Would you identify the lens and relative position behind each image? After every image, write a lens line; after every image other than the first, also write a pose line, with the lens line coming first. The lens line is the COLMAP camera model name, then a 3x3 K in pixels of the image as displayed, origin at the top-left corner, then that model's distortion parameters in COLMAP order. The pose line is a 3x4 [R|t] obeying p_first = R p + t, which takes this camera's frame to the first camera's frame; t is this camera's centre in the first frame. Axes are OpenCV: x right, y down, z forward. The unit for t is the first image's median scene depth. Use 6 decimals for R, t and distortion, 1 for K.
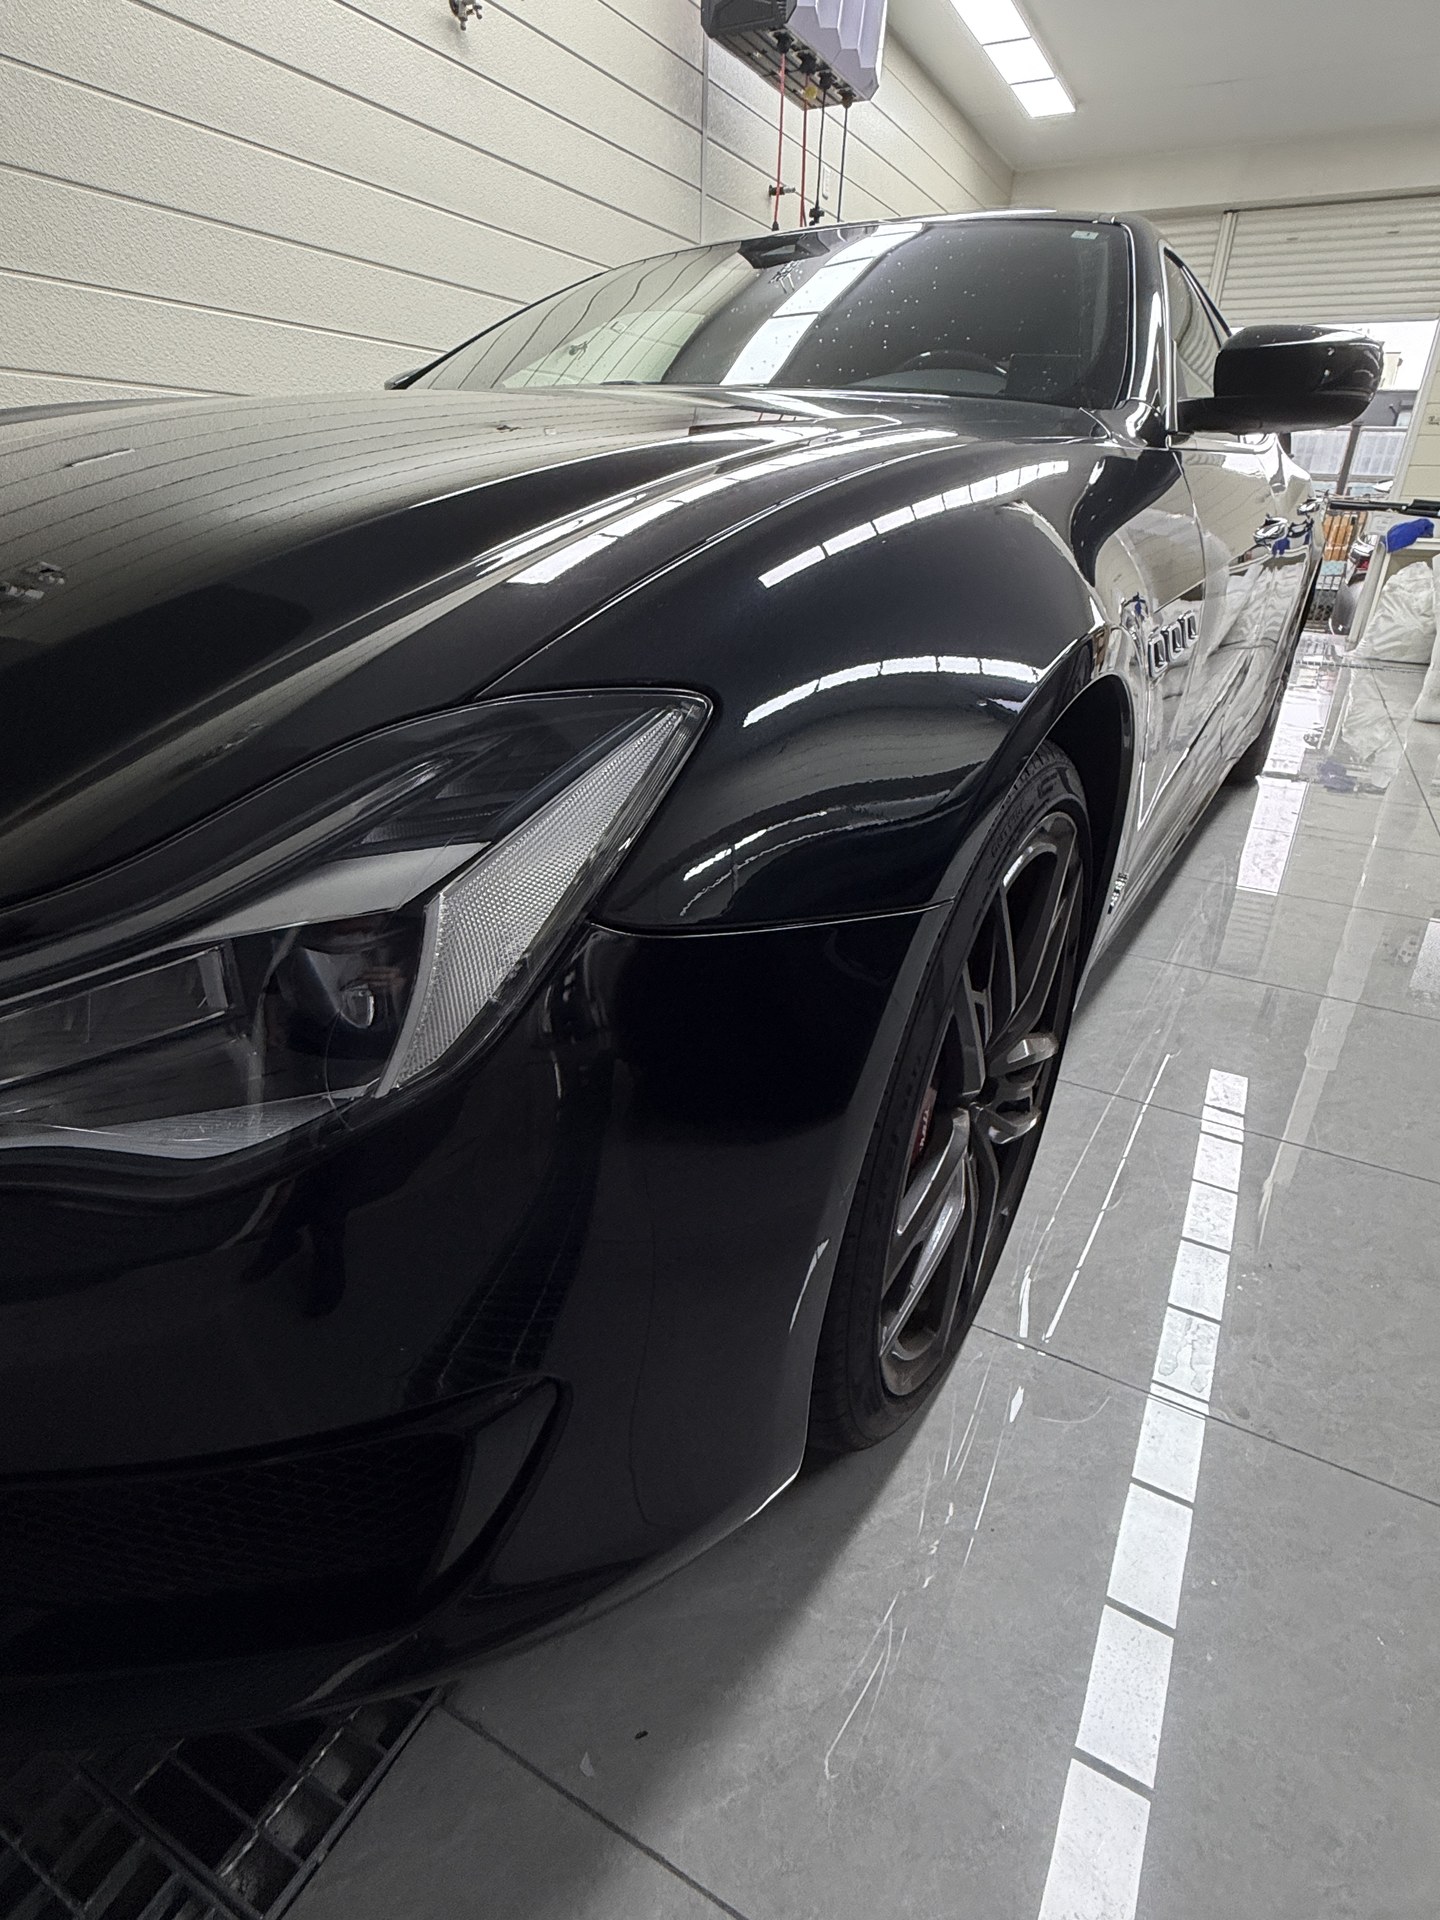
lens RADIAL K [[1008.3, 0, 719.8], [0, 1008.3, 934.0], [0, 0, 1]] dist [0.016672, -0.000564]
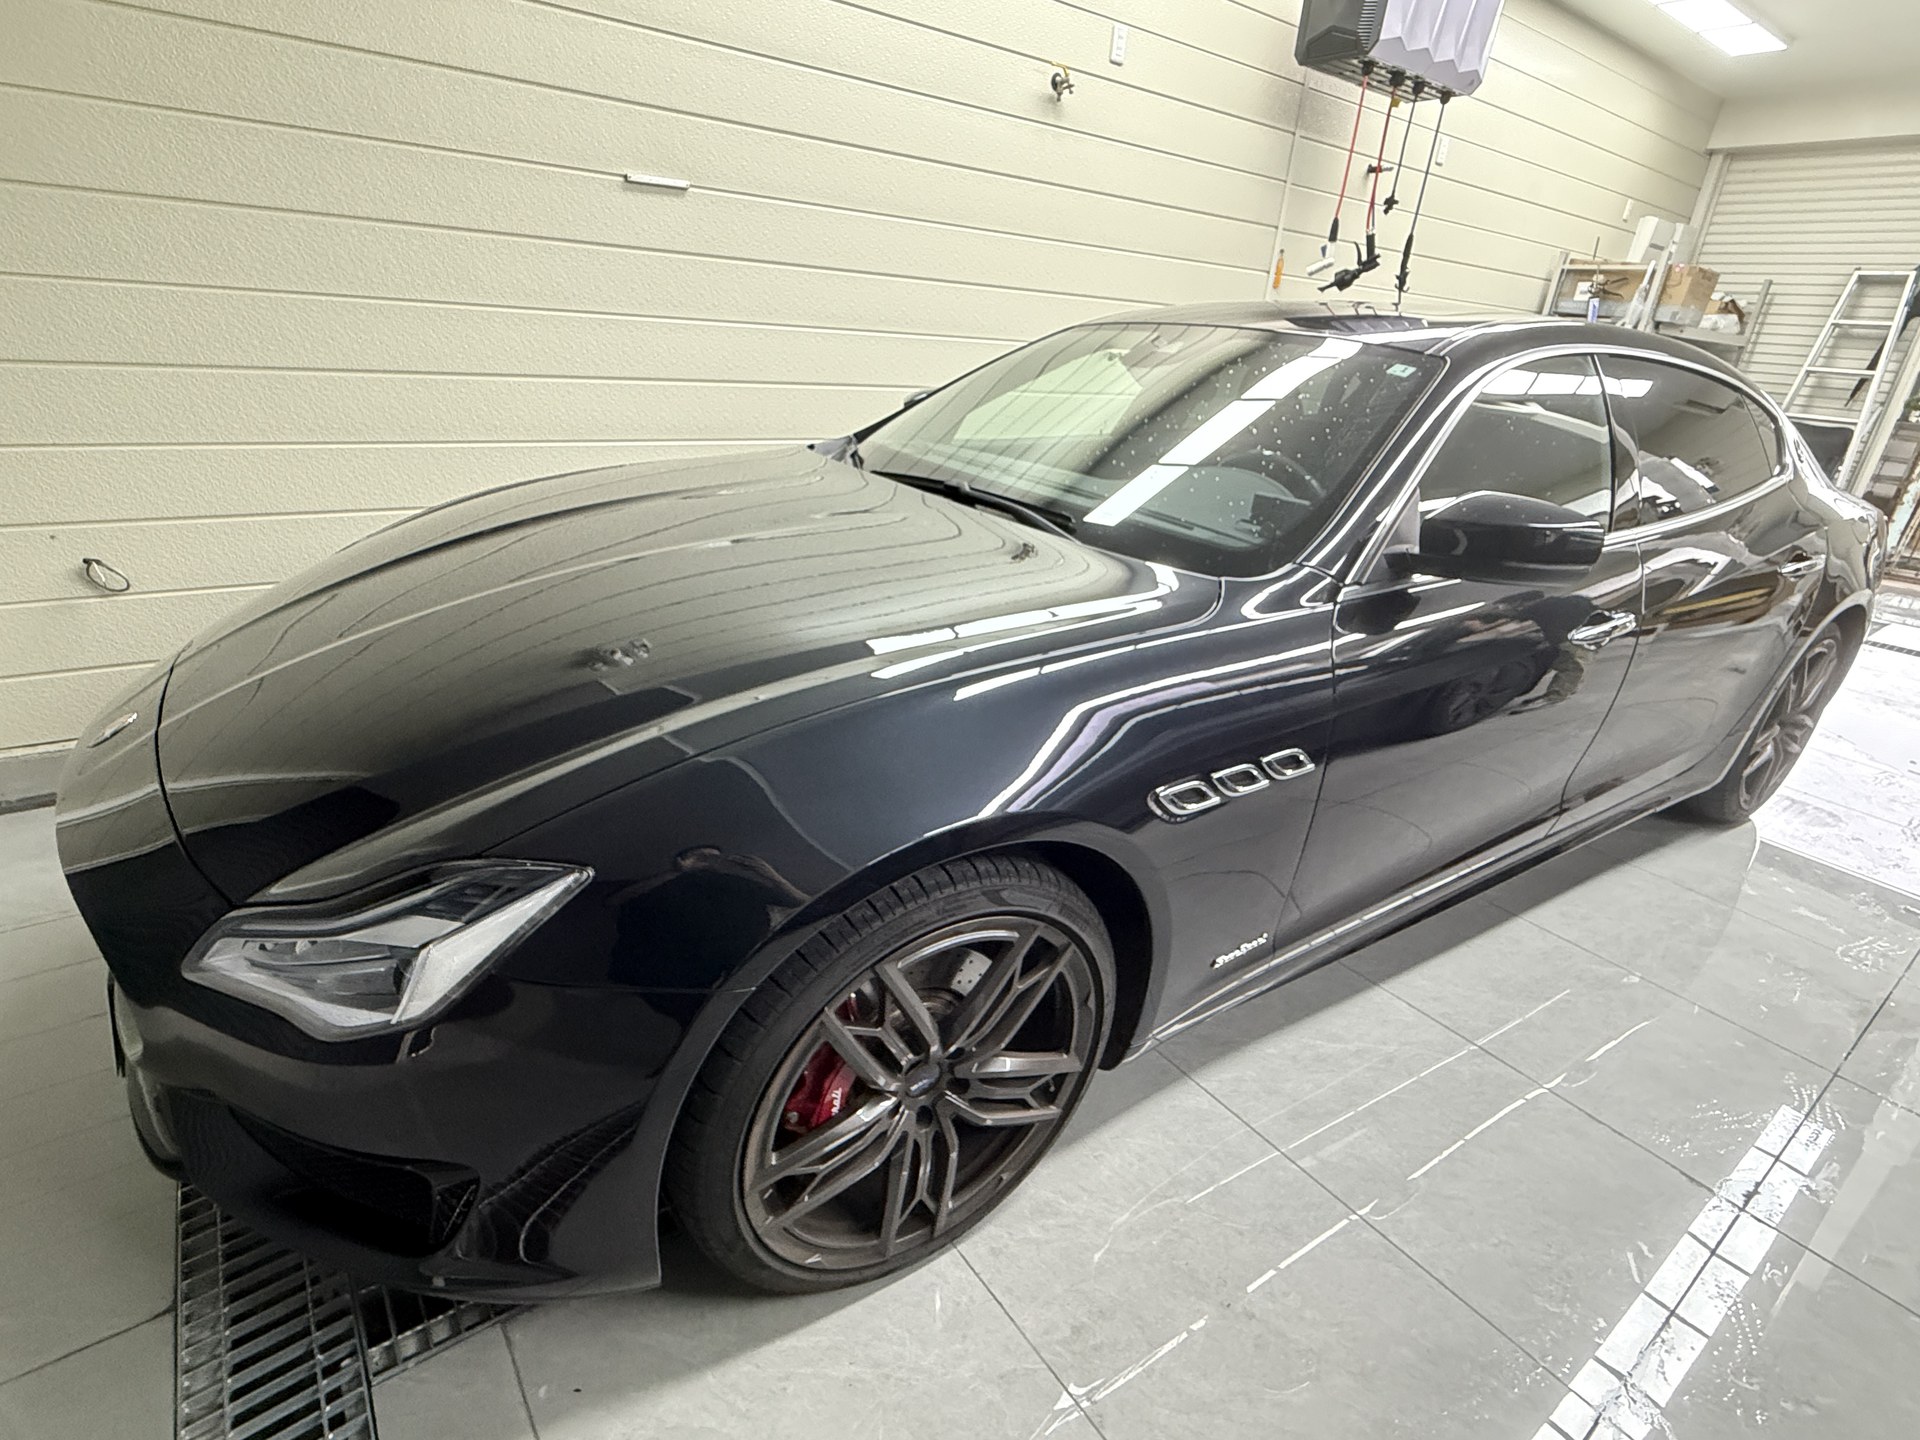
lens RADIAL K [[963.5, 0, 960.0], [0, 963.5, 720.0], [0, 0, 1]] dist [0.017485, -0.000925]
pose [[0.904672, 0.199845, -0.376339, 0.241412], [-0.211264, 0.977365, 0.011153, -0.128632], [0.370049, 0.069417, 0.926415, -0.098973]]
